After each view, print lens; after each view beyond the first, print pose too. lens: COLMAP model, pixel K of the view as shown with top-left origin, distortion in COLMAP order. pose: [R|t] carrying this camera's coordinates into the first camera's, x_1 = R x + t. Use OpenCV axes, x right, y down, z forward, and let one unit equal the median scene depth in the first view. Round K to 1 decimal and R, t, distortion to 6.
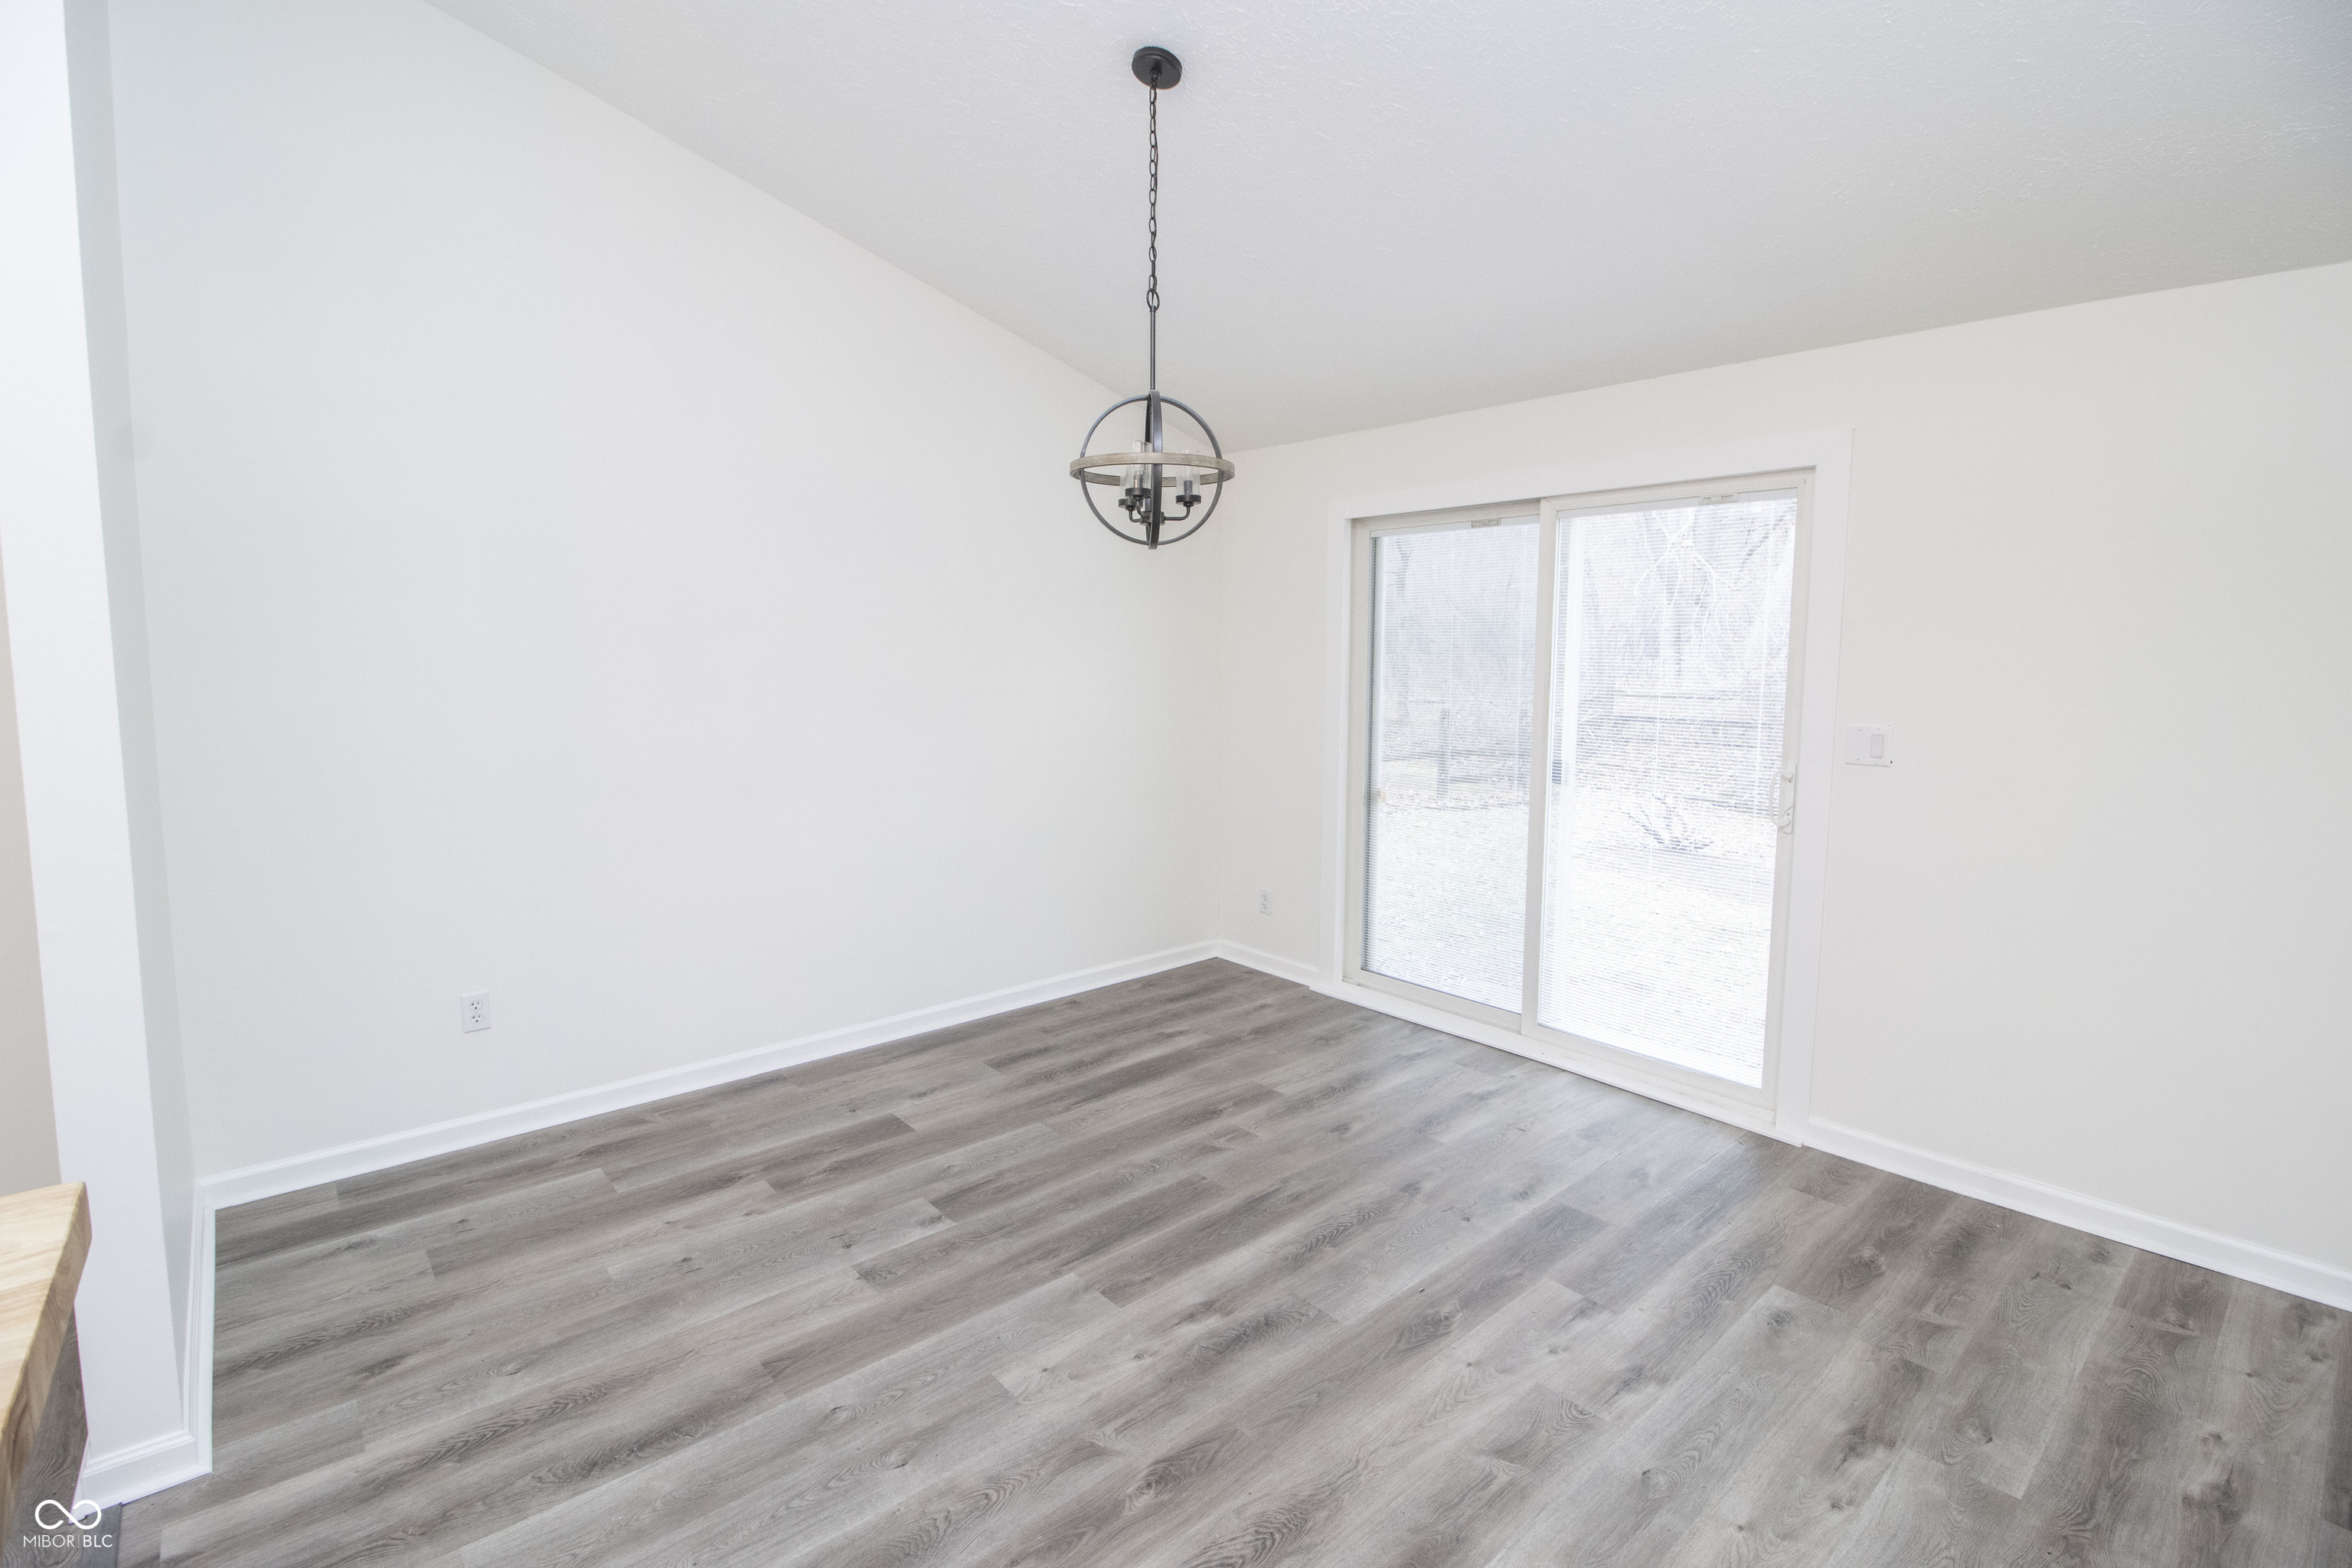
lens RADIAL K [[1118.7, 0, 1162.6], [0, 1118.7, 777.5], [0, 0, 1]] dist [-0.015281, -0.002327]
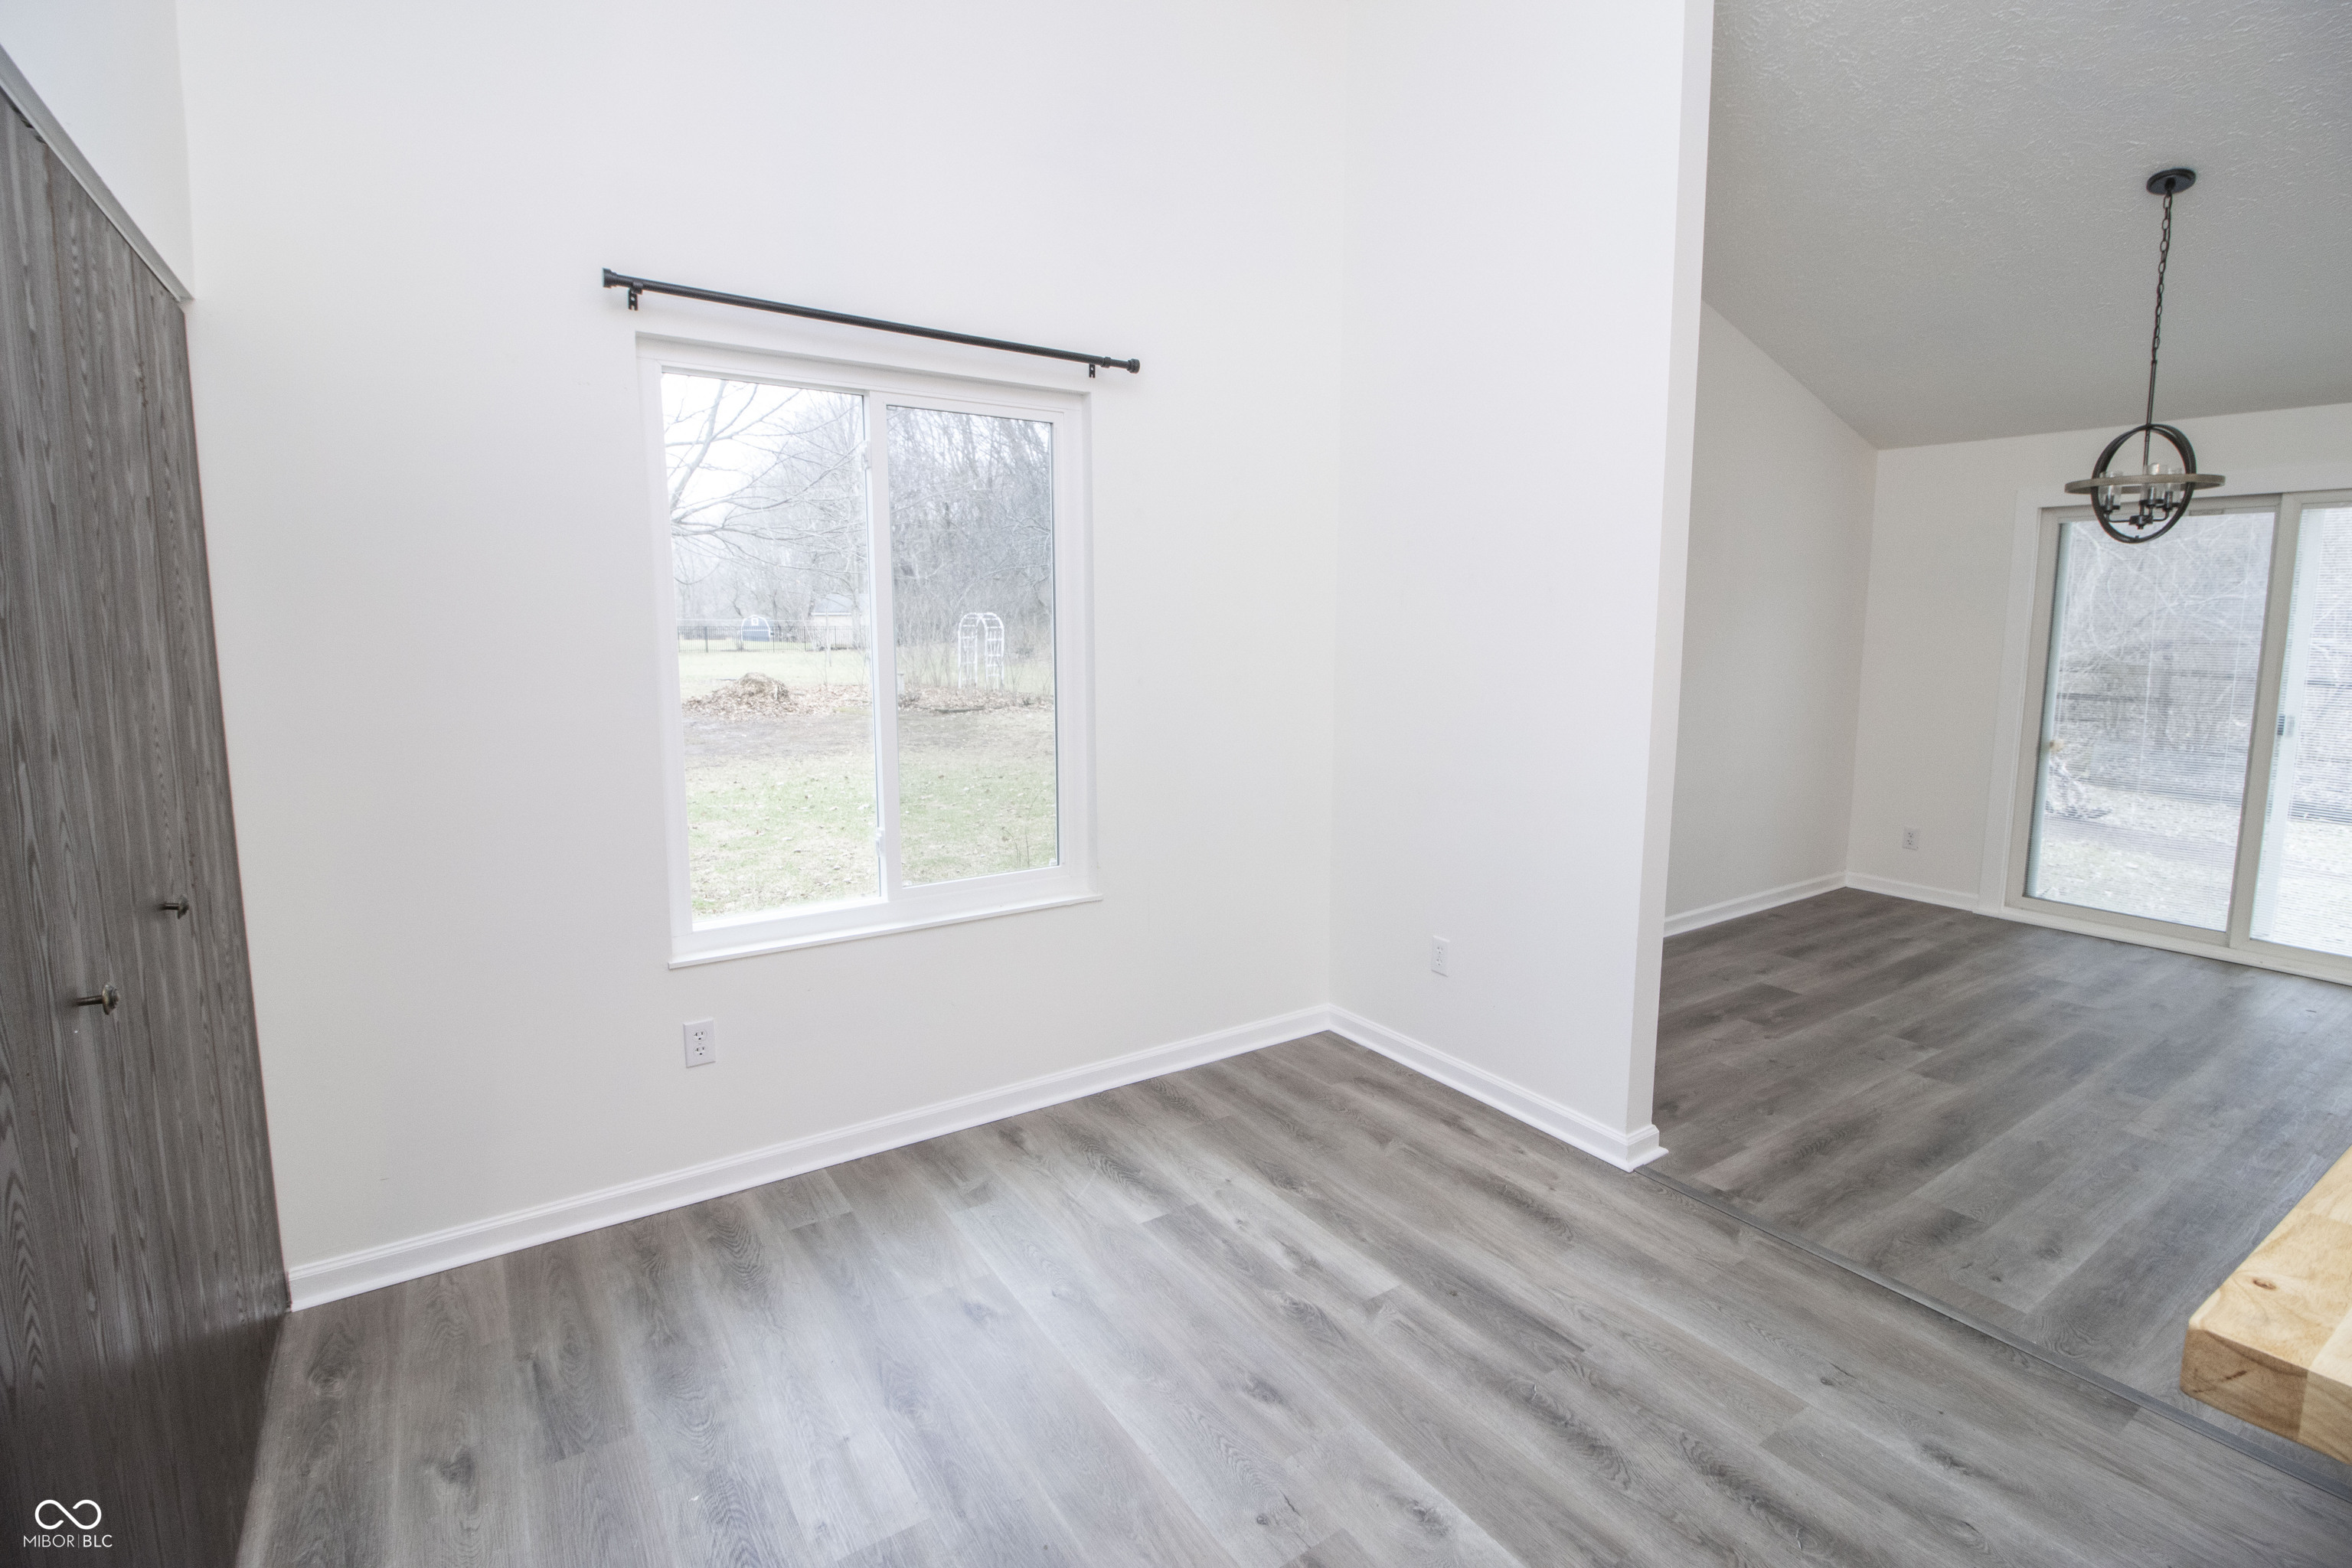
lens RADIAL K [[1118.7, 0, 1186.9], [0, 1118.7, 776.4], [0, 0, 1]] dist [-0.015281, -0.002327]
pose [[0.991789, 0.019847, -0.126334, -0.745608], [-0.016438, 0.999474, 0.027973, 0.040273], [0.126823, -0.025667, 0.991593, -0.344006]]
